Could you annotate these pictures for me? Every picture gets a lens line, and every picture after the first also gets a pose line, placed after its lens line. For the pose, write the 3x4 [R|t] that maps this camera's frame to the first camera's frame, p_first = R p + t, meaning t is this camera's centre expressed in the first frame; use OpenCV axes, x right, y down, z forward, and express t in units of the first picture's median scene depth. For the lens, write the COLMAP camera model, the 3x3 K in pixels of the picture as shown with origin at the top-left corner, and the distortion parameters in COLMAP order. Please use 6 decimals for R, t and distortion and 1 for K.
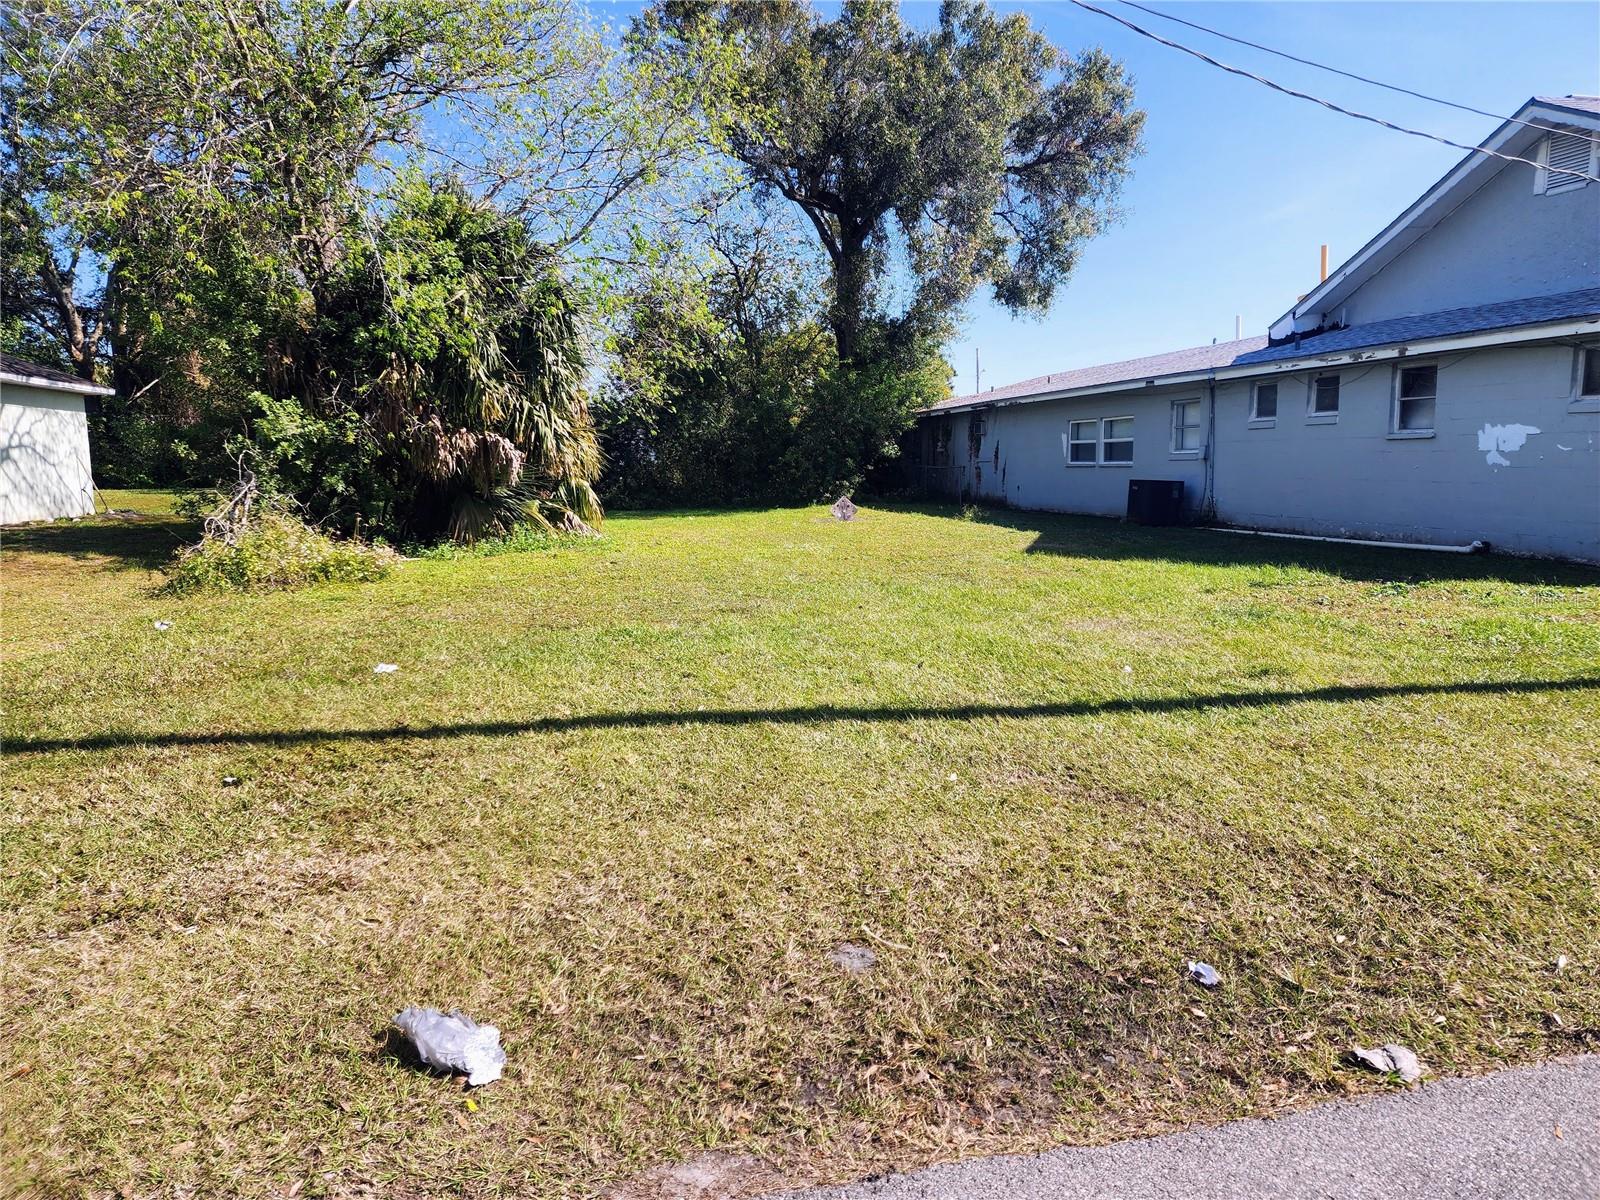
lens RADIAL K [[1085.8, 0, 791.4], [0, 1085.8, 594.3], [0, 0, 1]] dist [0.040816, -0.015567]
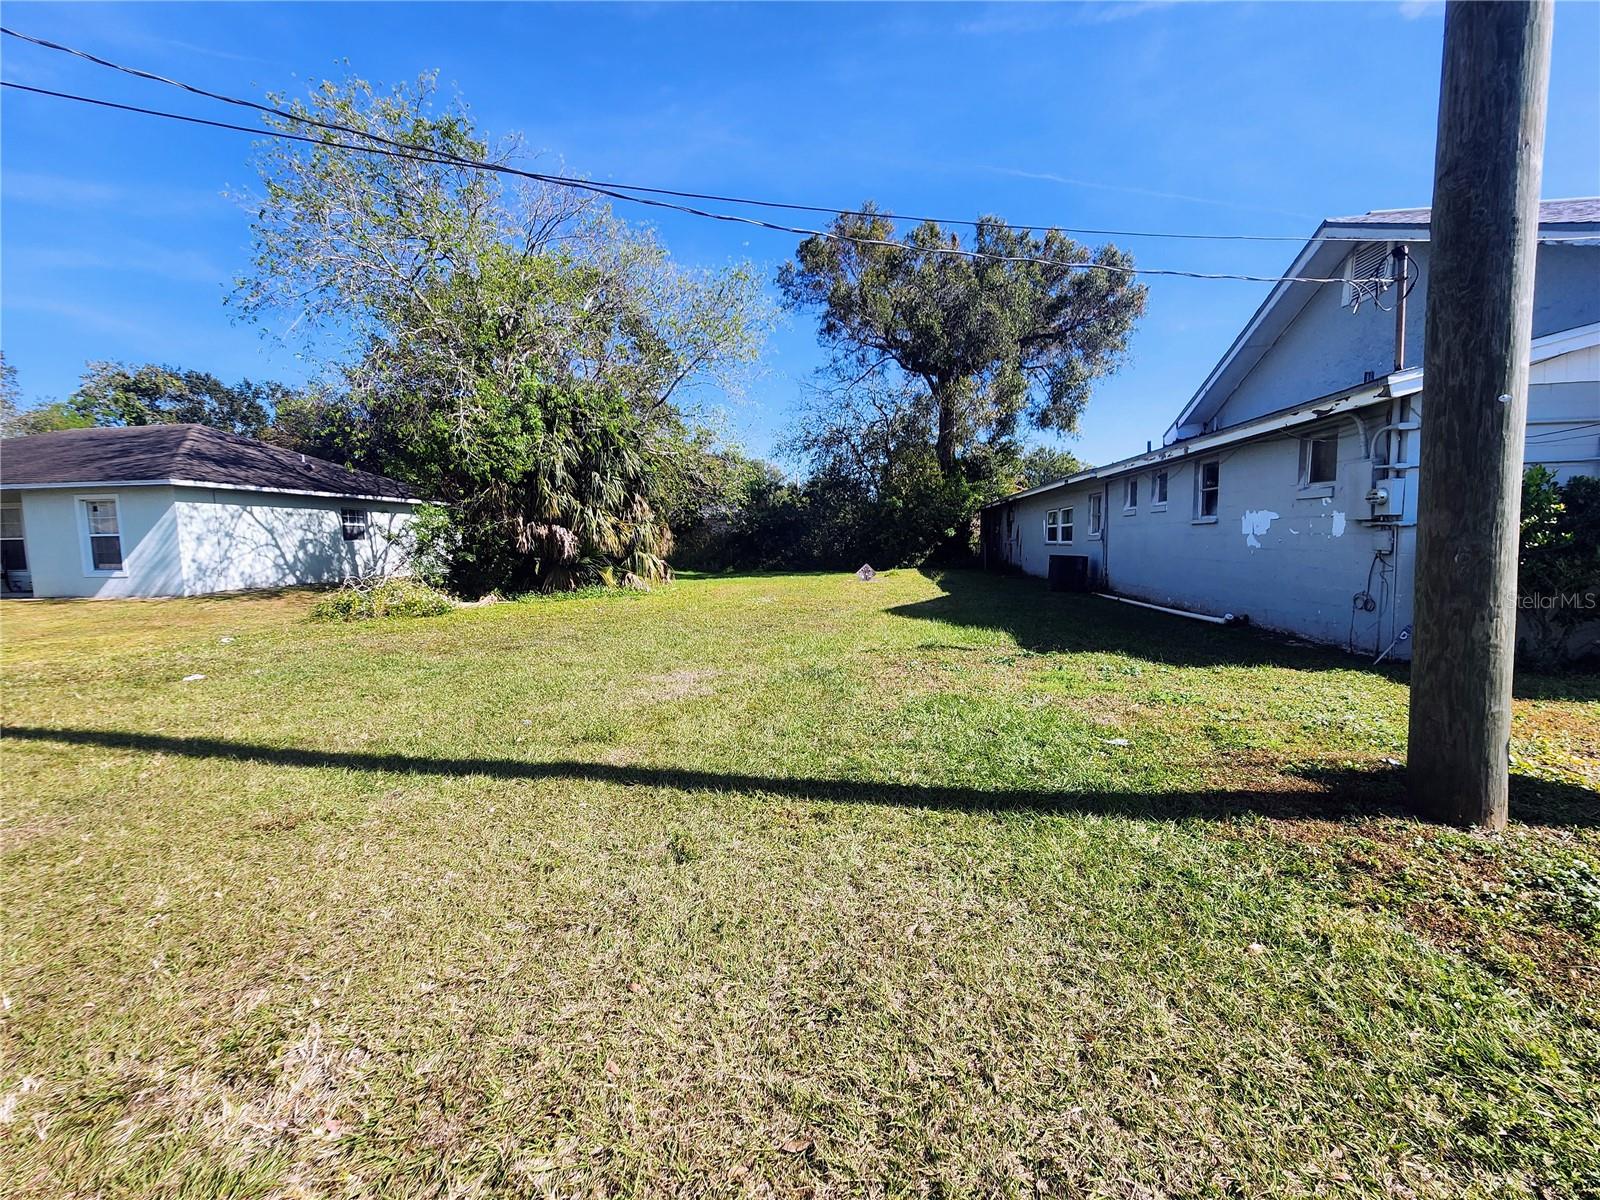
lens RADIAL K [[654.8, 0, 802.6], [0, 654.8, 610.6], [0, 0, 1]] dist [-0.003592, 0.001105]
pose [[0.944696, 0.033346, -0.326248, 0.356640], [-0.037719, 0.999263, -0.007084, -0.025716], [0.325771, 0.018998, 0.945258, 0.186606]]
